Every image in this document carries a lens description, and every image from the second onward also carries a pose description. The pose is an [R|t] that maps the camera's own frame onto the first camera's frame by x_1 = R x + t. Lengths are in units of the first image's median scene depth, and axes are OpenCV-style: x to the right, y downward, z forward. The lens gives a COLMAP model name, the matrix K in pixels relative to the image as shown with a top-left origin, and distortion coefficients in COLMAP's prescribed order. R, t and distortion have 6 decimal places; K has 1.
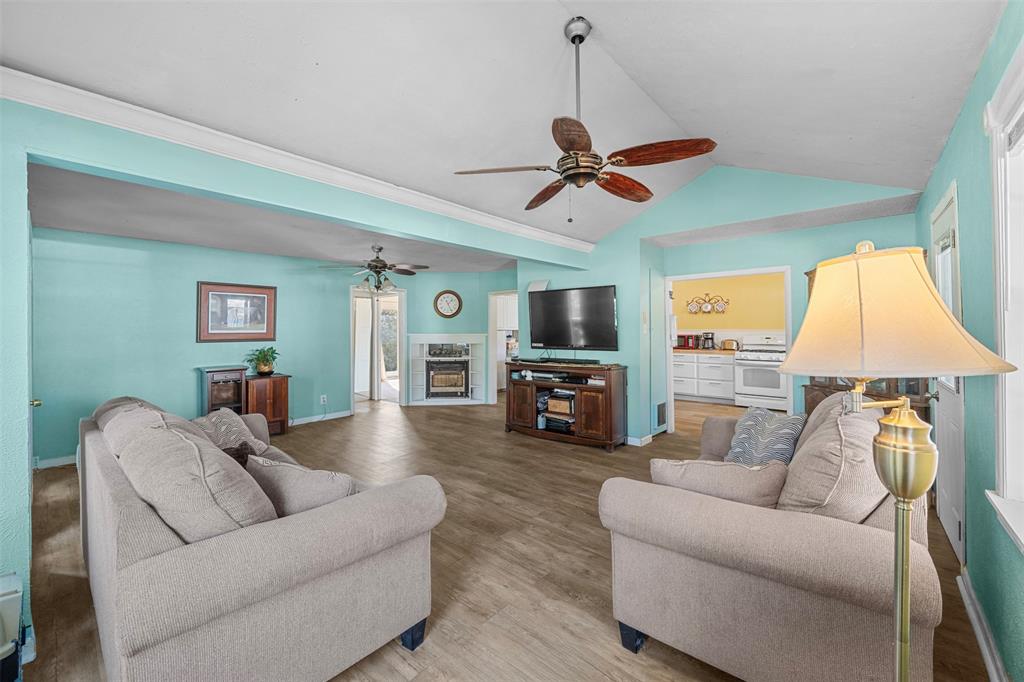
lens RADIAL K [[408.1, 0, 513.5], [0, 408.1, 327.5], [0, 0, 1]] dist [-0.001605, -0.000048]
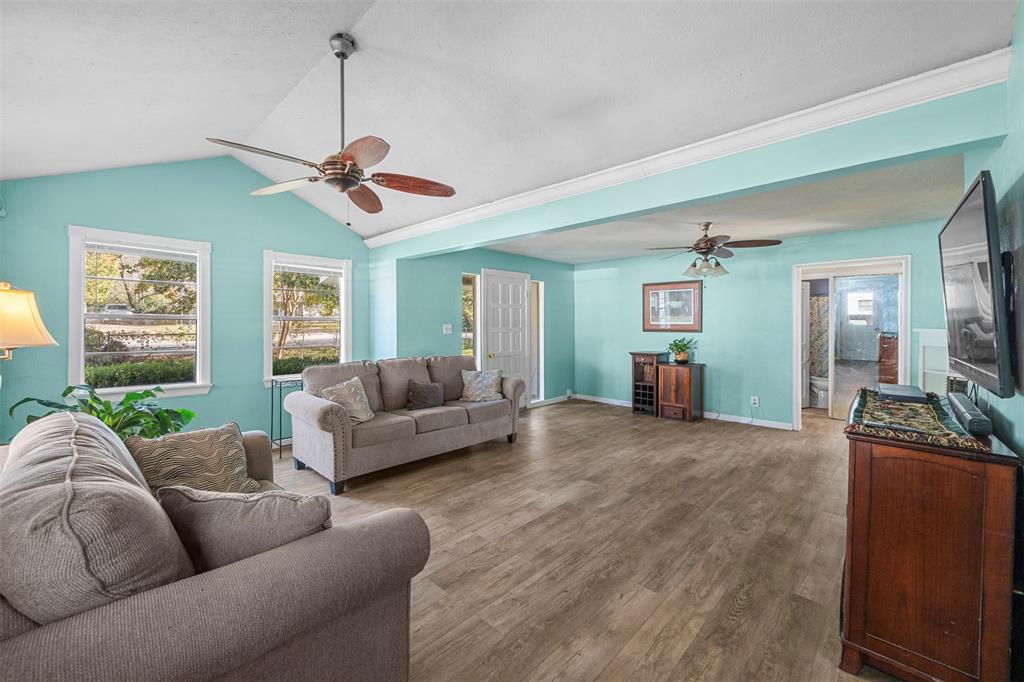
lens RADIAL K [[408.1, 0, 513.5], [0, 408.1, 327.5], [0, 0, 1]] dist [-0.001605, -0.000048]
pose [[-0.043589, 0.014779, -0.998940, 0.674310], [0.007071, 0.999870, 0.014484, 0.002723], [0.999025, -0.006432, -0.043688, 0.819333]]
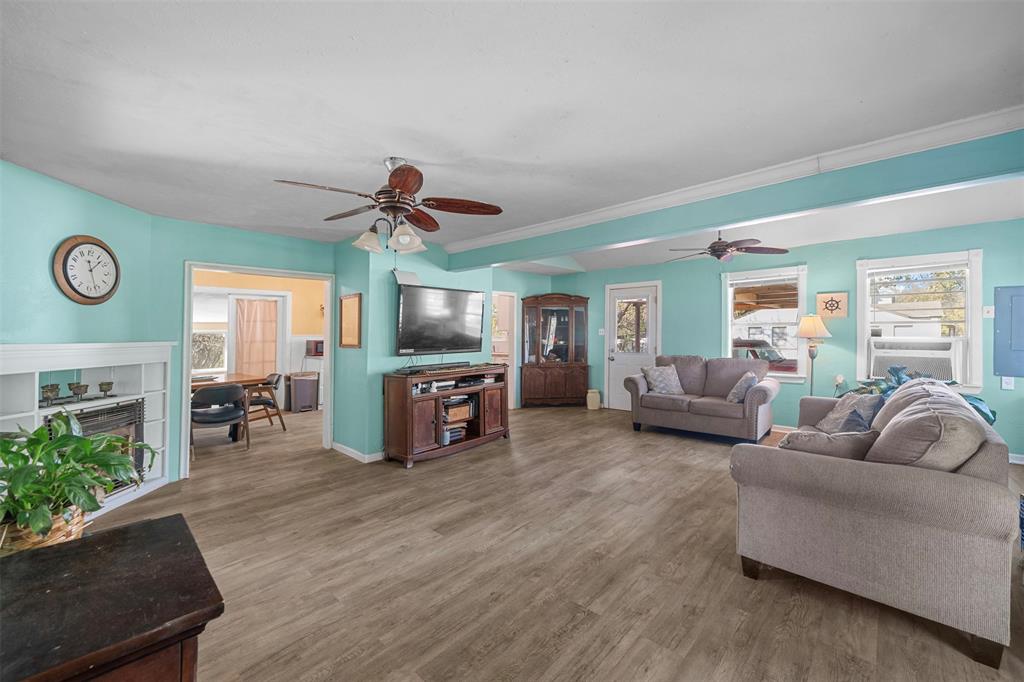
lens RADIAL K [[416.2, 0, 511.6], [0, 416.2, 330.9], [0, 0, 1]] dist [0.000501, 0.000170]
pose [[0.032180, 0.011396, 0.999417, -1.065778], [0.002591, 0.999931, -0.011485, 0.017558], [-0.999479, 0.002959, 0.032149, 1.069178]]
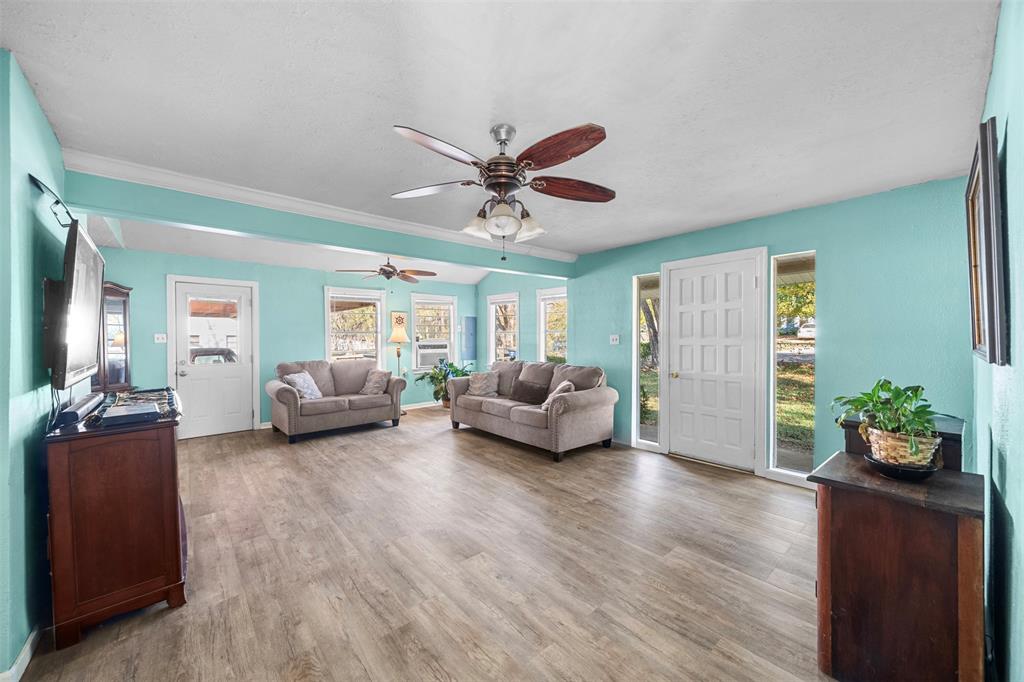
lens RADIAL K [[384.2, 0, 512.0], [0, 384.2, 341.0], [0, 0, 1]] dist [-0.001388, -0.000096]
pose [[-0.990213, 0.012386, 0.139014, -0.507099], [0.012881, 0.999913, 0.002667, 0.022401], [-0.138969, 0.004431, -0.990287, 1.785524]]
